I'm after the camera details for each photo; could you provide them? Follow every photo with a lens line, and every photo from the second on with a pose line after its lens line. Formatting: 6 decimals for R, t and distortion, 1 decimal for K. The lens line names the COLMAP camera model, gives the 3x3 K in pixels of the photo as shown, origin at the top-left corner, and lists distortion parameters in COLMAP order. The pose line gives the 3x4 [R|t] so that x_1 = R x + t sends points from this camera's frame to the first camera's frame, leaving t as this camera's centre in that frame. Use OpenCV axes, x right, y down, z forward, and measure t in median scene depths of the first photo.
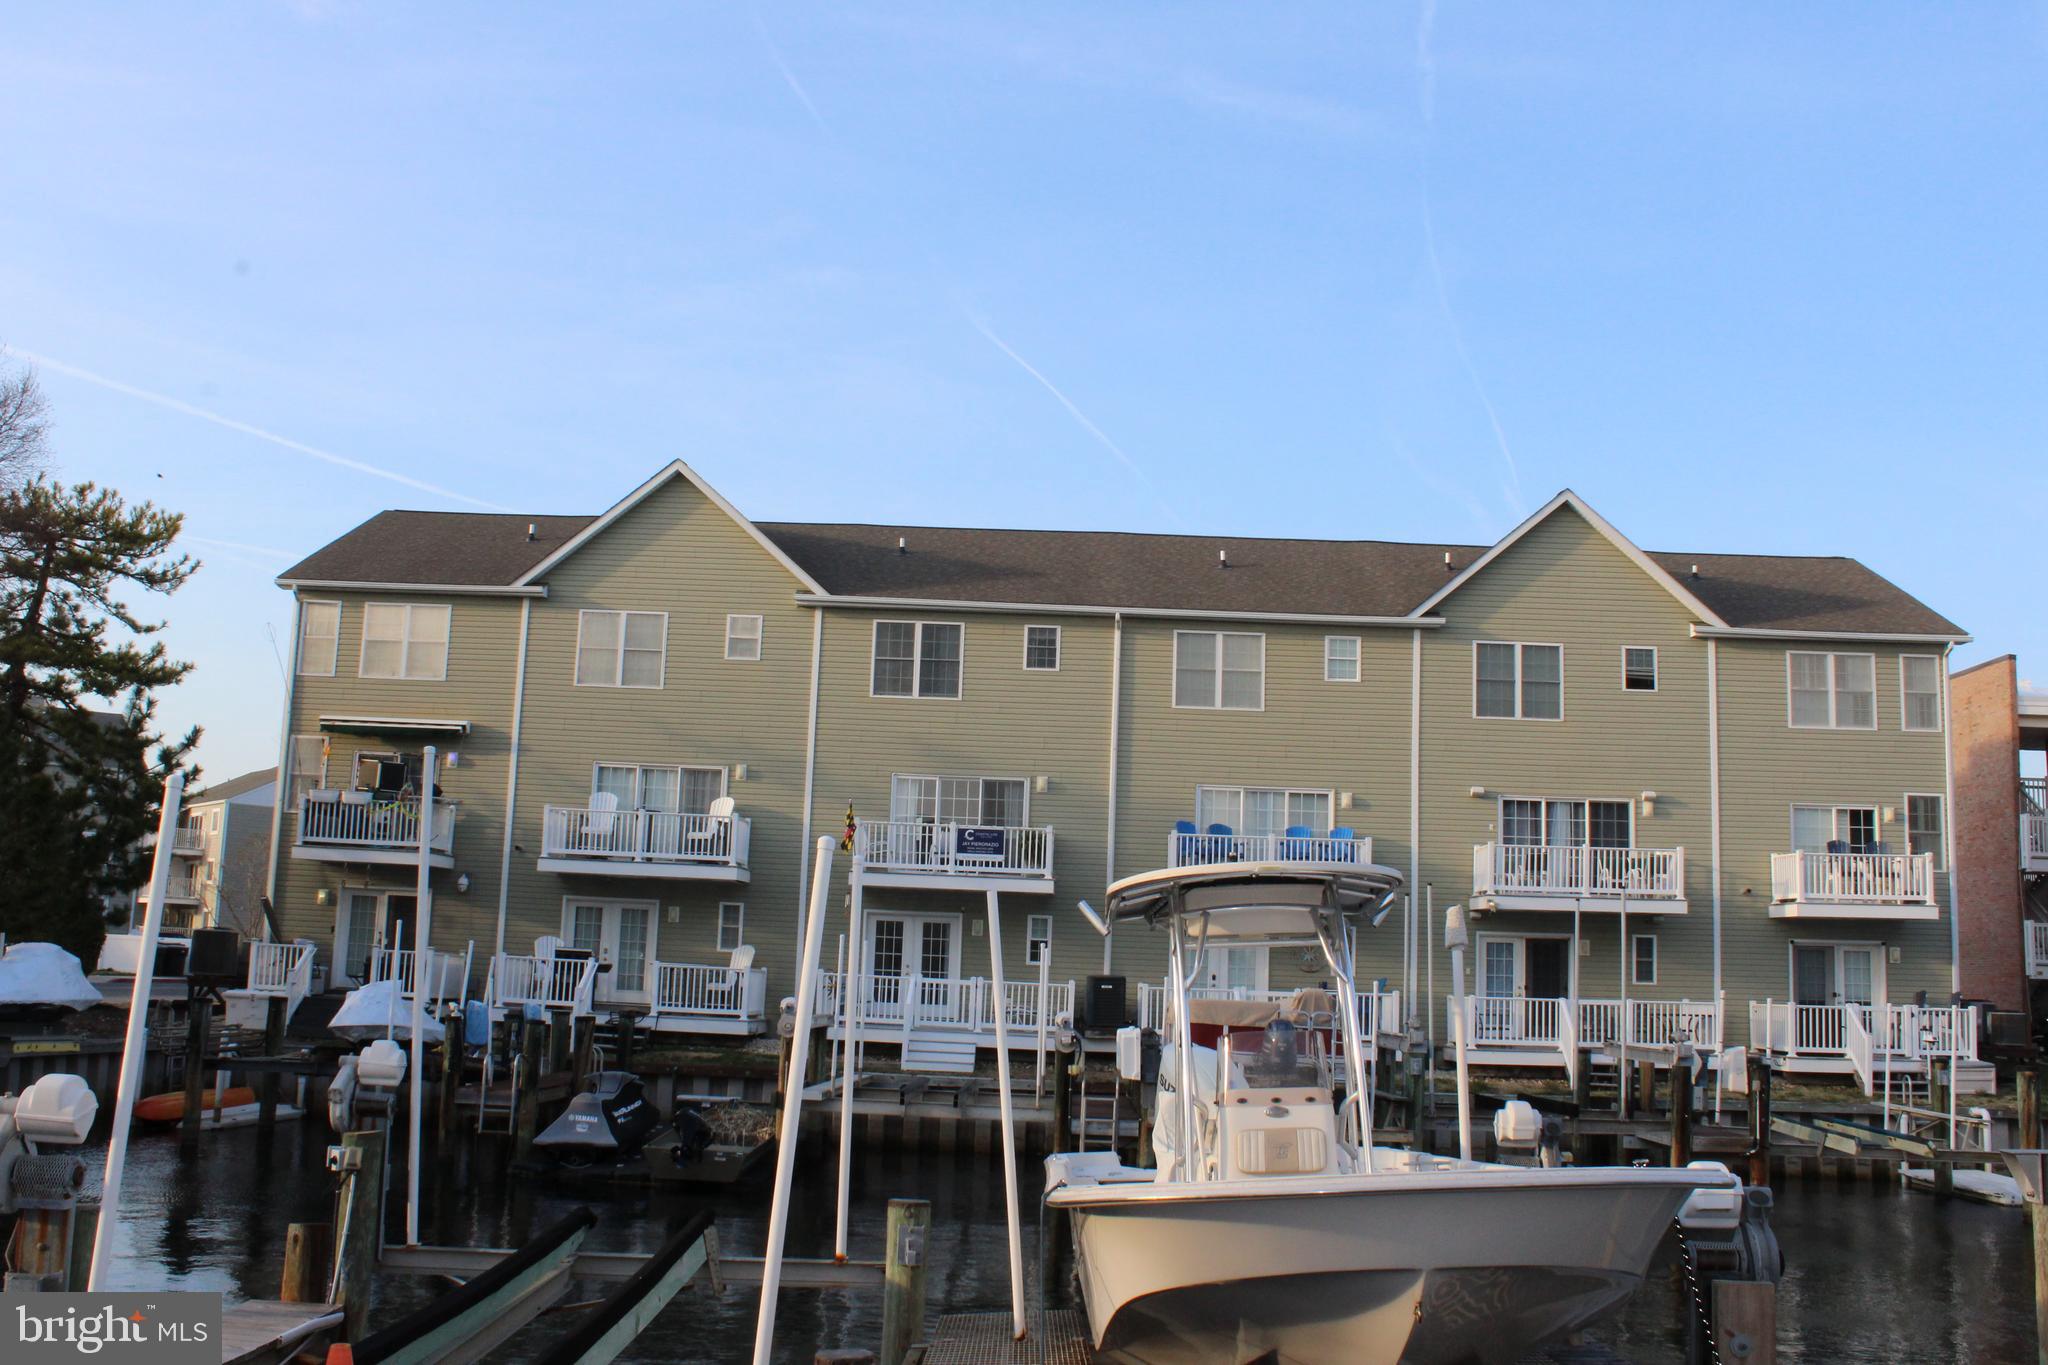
lens RADIAL K [[1777.5, 0, 1024.0], [0, 1777.5, 682.5], [0, 0, 1]] dist [-0.137988, 0.117101]
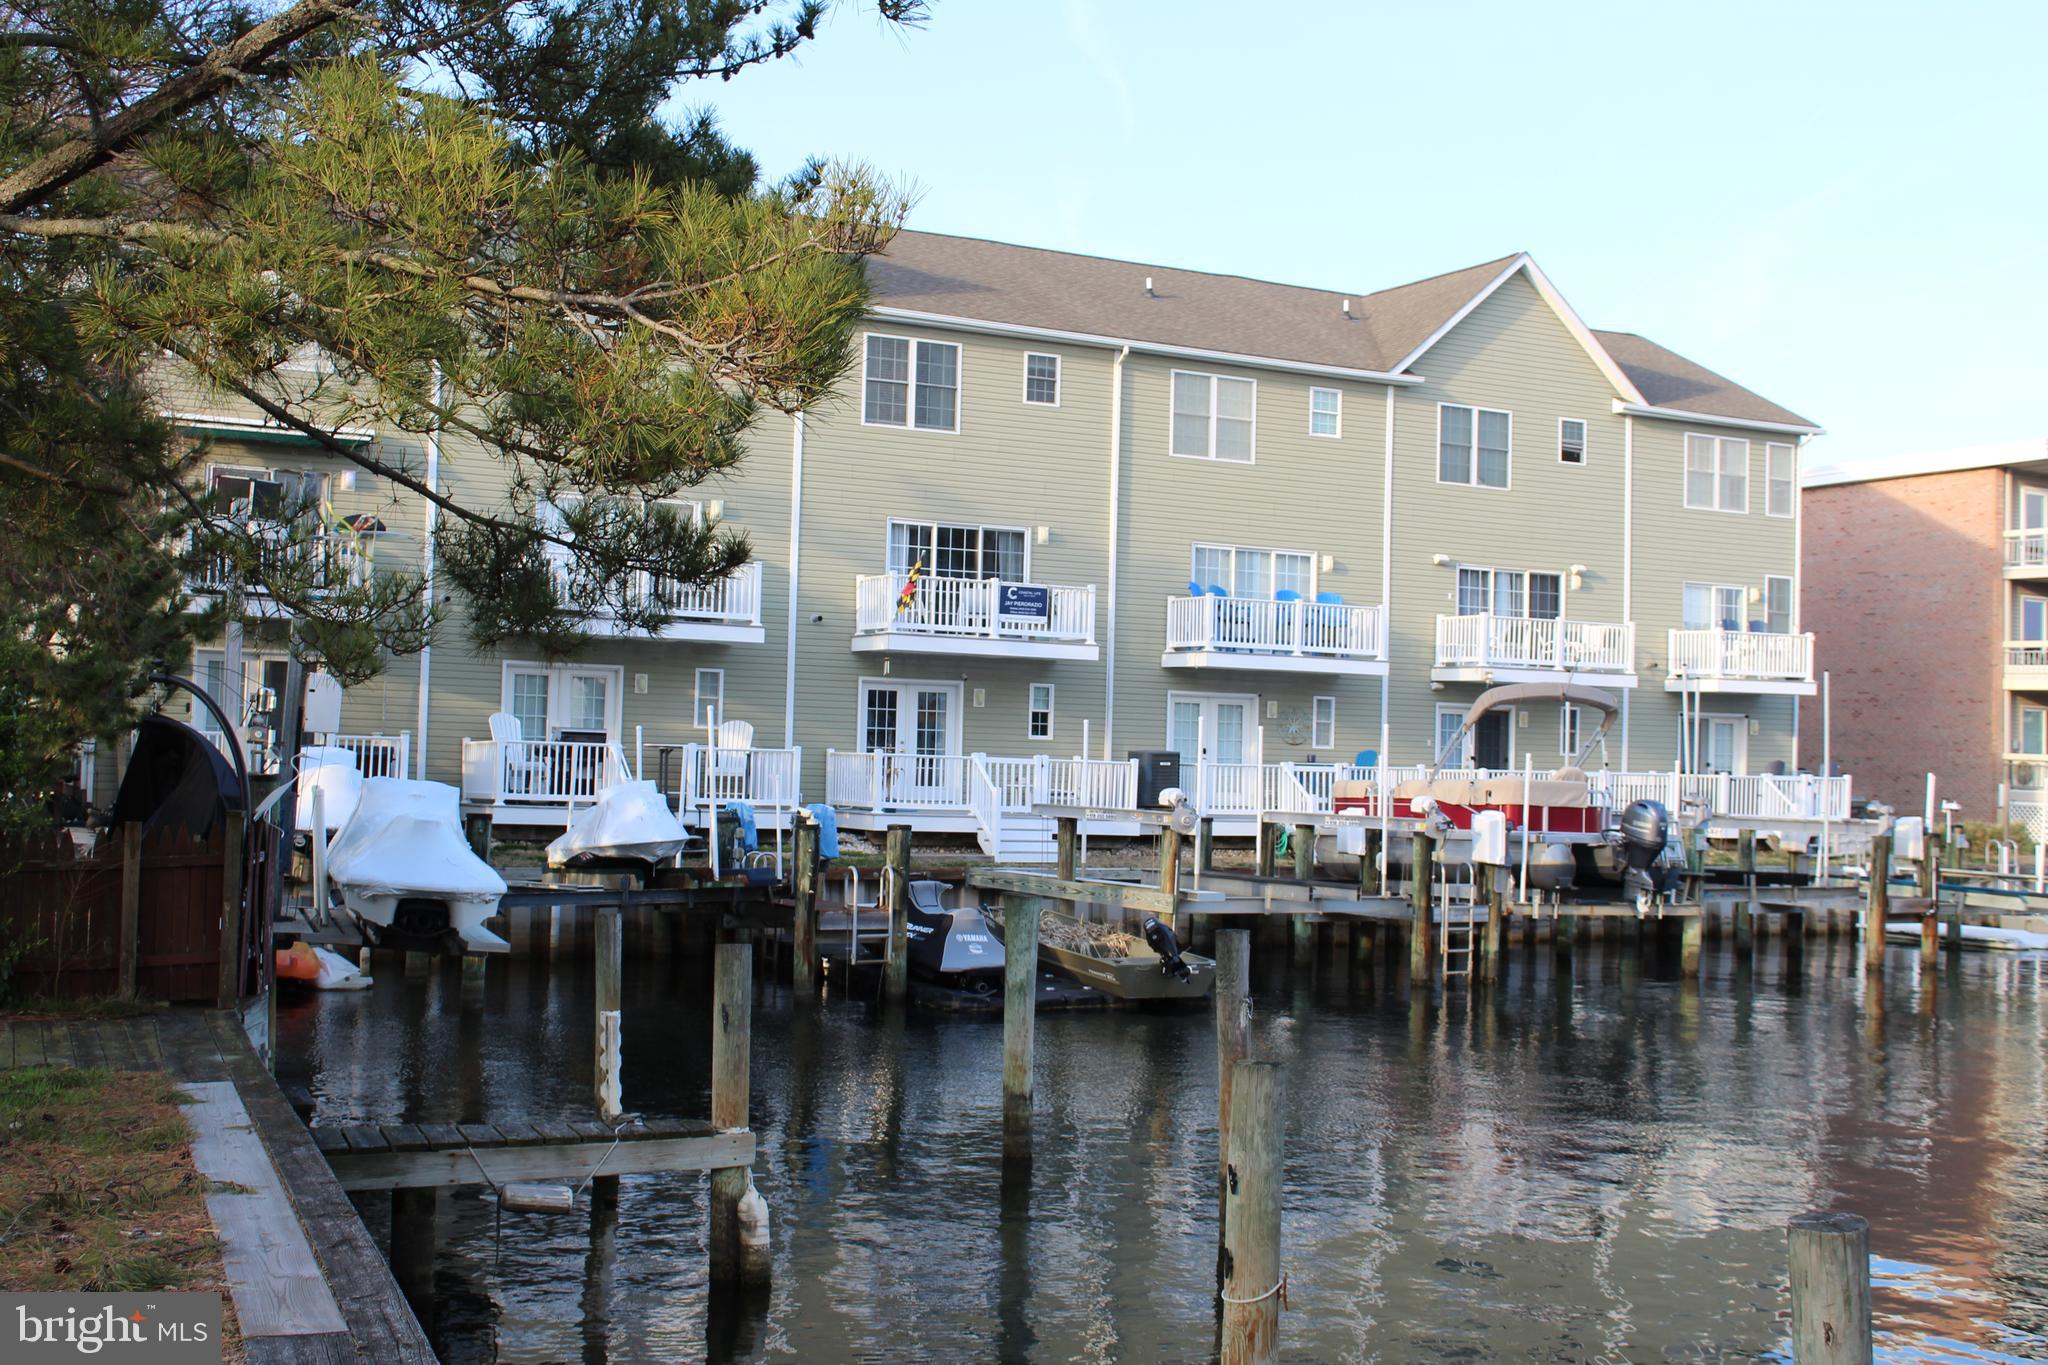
lens RADIAL K [[2259.3, 0, 1024.0], [0, 2259.3, 682.5], [0, 0, 1]] dist [-0.101019, 0.007959]
pose [[0.877207, 0.000517, 0.480113, -0.534485], [-0.072822, 0.988573, 0.131988, -0.017954], [-0.474558, -0.150743, 0.867220, 0.020716]]
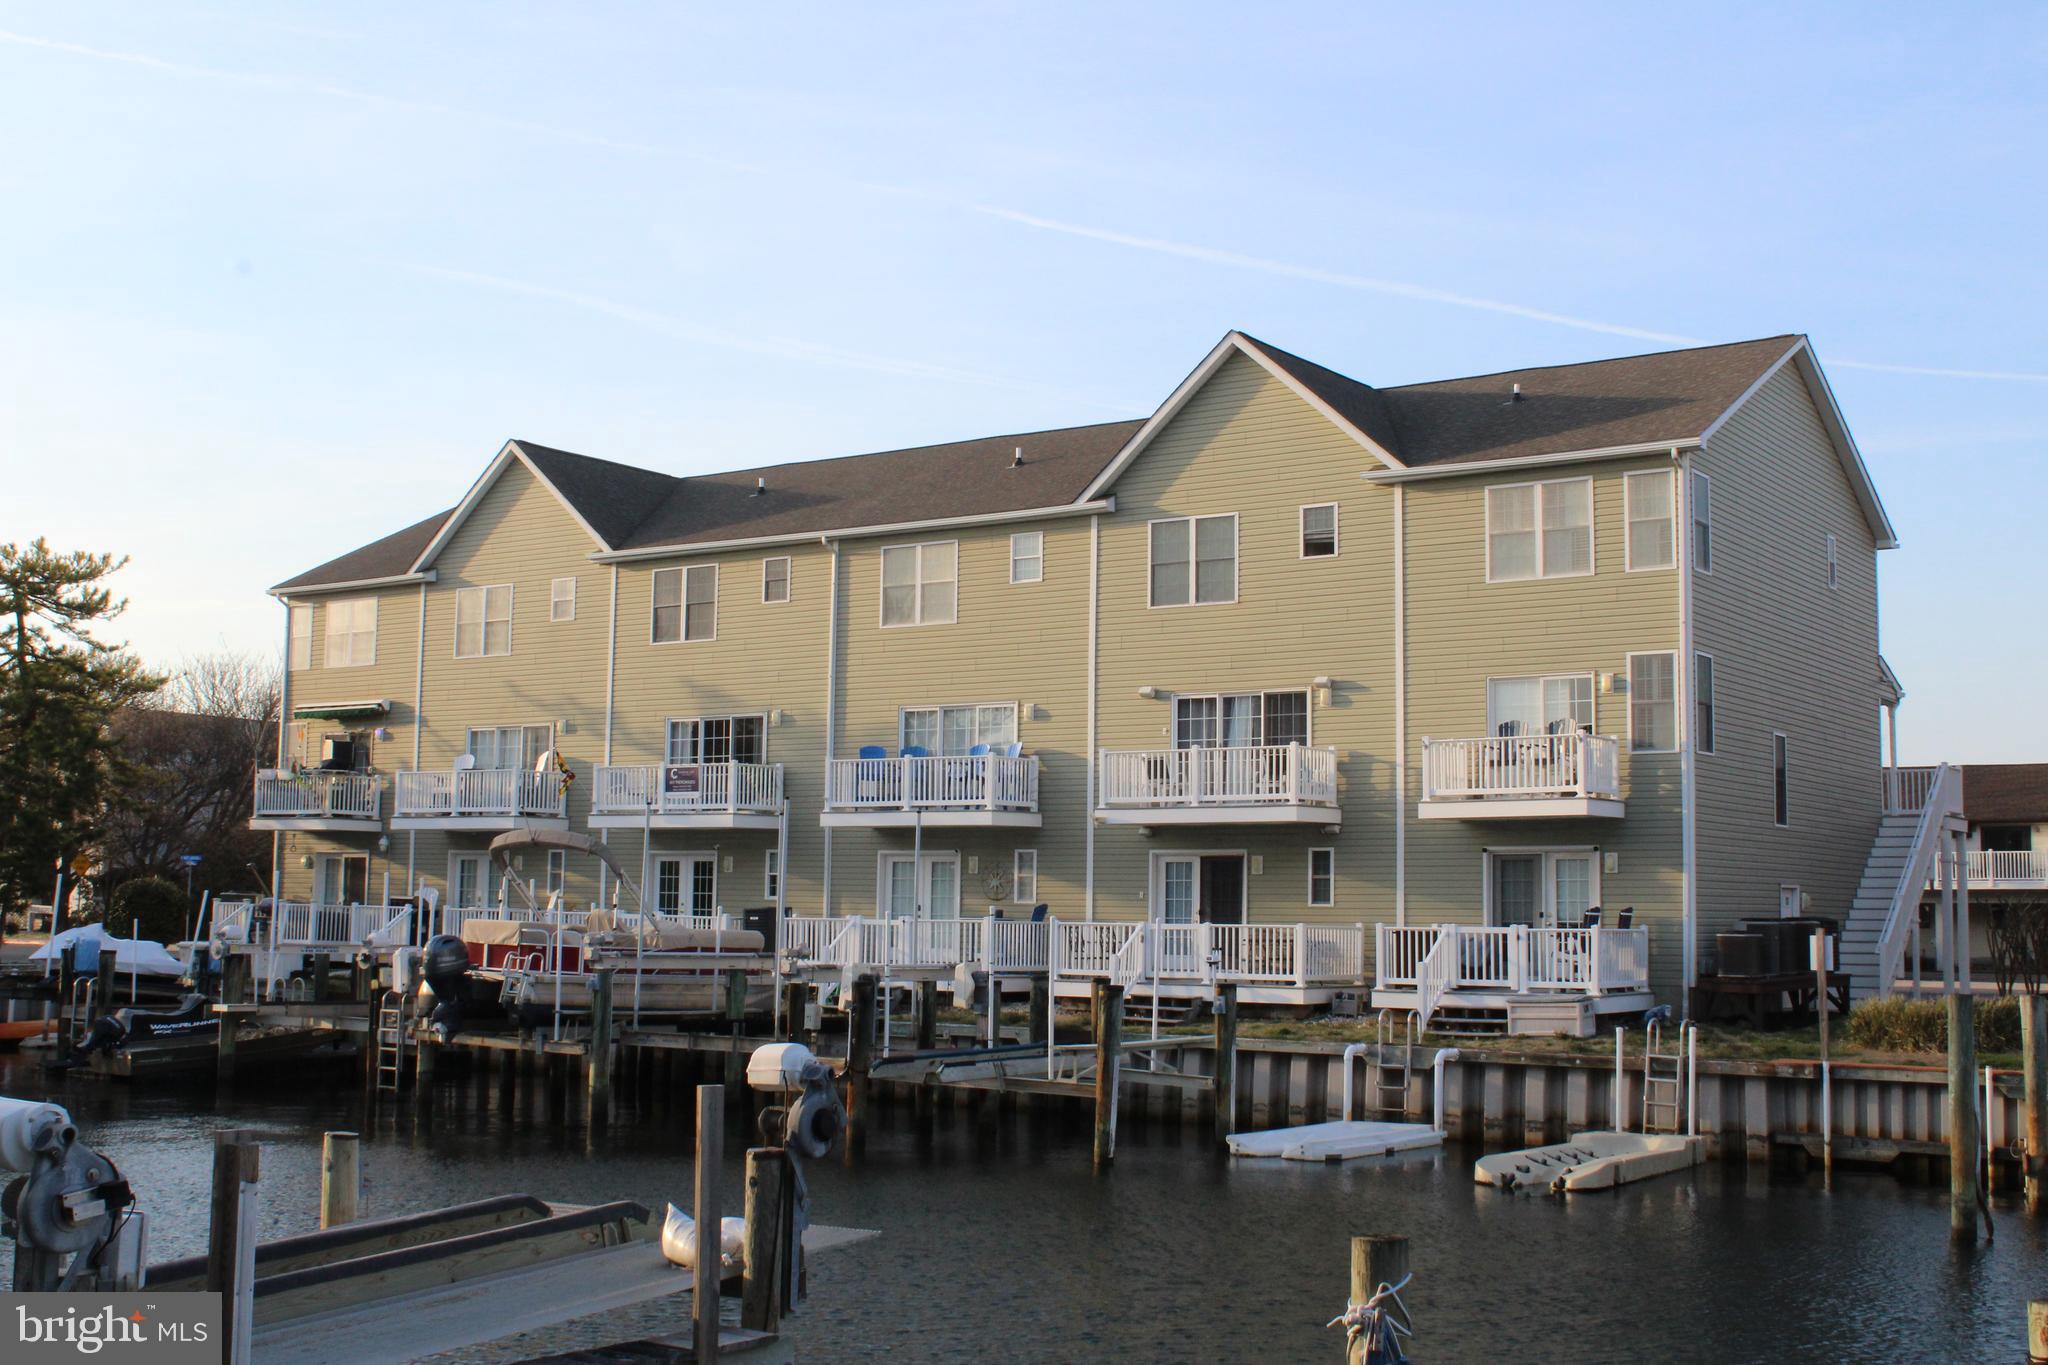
lens RADIAL K [[2348.8, 0, 1024.0], [0, 2348.8, 682.5], [0, 0, 1]] dist [-0.080140, 0.012486]
pose [[0.828854, -0.080095, -0.553702, 0.849350], [0.107378, 0.994074, 0.016941, 0.030090], [0.549064, -0.073497, 0.832543, -0.014129]]
